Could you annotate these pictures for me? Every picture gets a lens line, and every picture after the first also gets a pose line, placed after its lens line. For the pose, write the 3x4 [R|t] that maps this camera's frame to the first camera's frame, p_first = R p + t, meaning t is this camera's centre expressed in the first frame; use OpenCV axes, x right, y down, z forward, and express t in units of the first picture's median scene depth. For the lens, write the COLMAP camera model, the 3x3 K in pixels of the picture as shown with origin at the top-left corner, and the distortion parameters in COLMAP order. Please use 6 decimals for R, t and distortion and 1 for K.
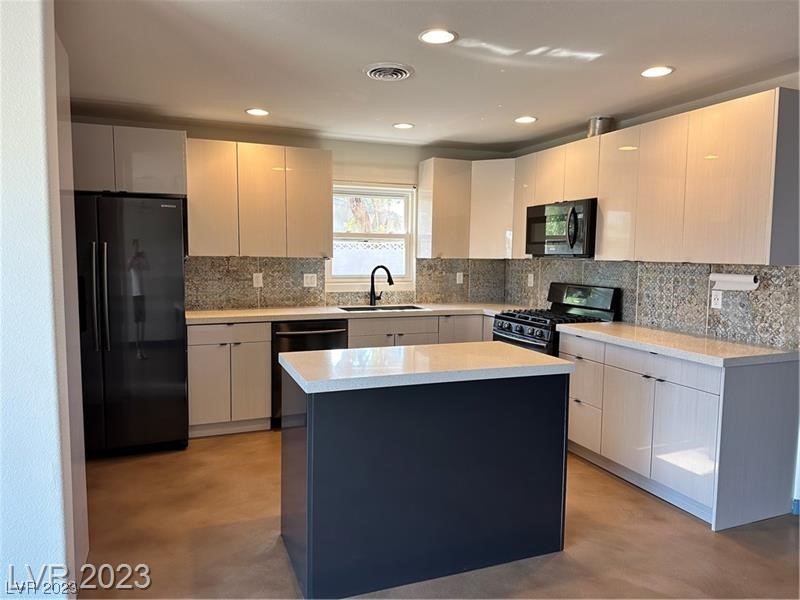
lens RADIAL K [[557.7, 0, 396.8], [0, 557.7, 299.9], [0, 0, 1]] dist [0.049365, -0.077392]
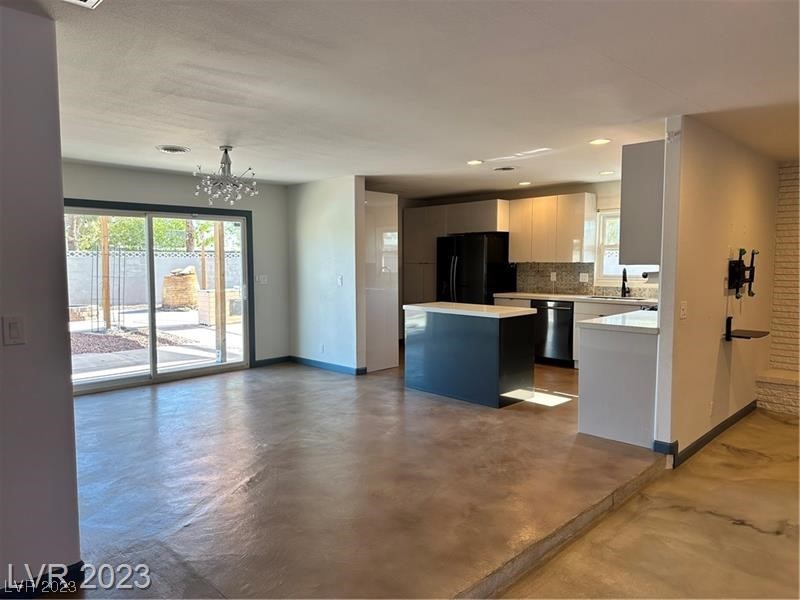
lens RADIAL K [[552.3, 0, 400.0], [0, 552.3, 300.0], [0, 0, 1]] dist [0.085113, -0.084909]
pose [[0.414701, 0.057213, -0.908157, 1.014740], [-0.069084, 0.997121, 0.031271, 0.012525], [0.907331, 0.049771, 0.417460, -0.084395]]
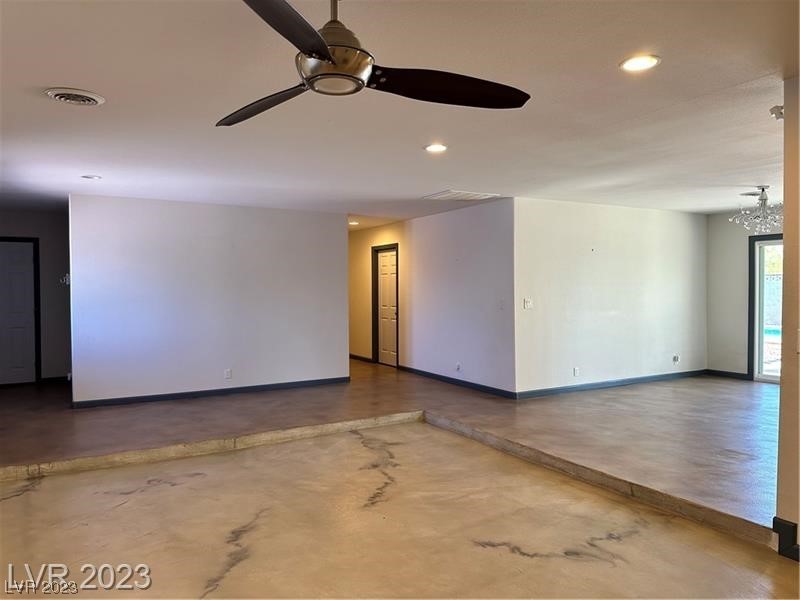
lens RADIAL K [[557.7, 0, 396.8], [0, 557.7, 299.9], [0, 0, 1]] dist [0.049365, -0.077392]
pose [[-0.987550, -0.000054, -0.157303, 0.949044], [-0.015772, 0.994994, 0.098678, -0.065685], [0.156511, 0.099930, -0.982608, 1.094256]]
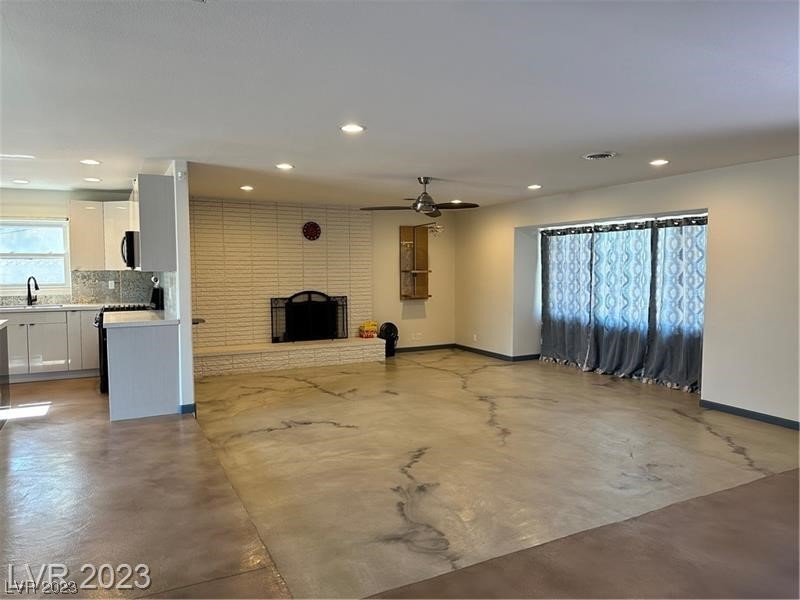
lens RADIAL K [[557.7, 0, 396.8], [0, 557.7, 299.9], [0, 0, 1]] dist [0.049365, -0.077392]
pose [[0.994199, -0.019309, 0.105811, 0.736717], [0.021642, 0.999546, -0.020945, 0.046863], [-0.105359, 0.023113, 0.994166, -0.498838]]
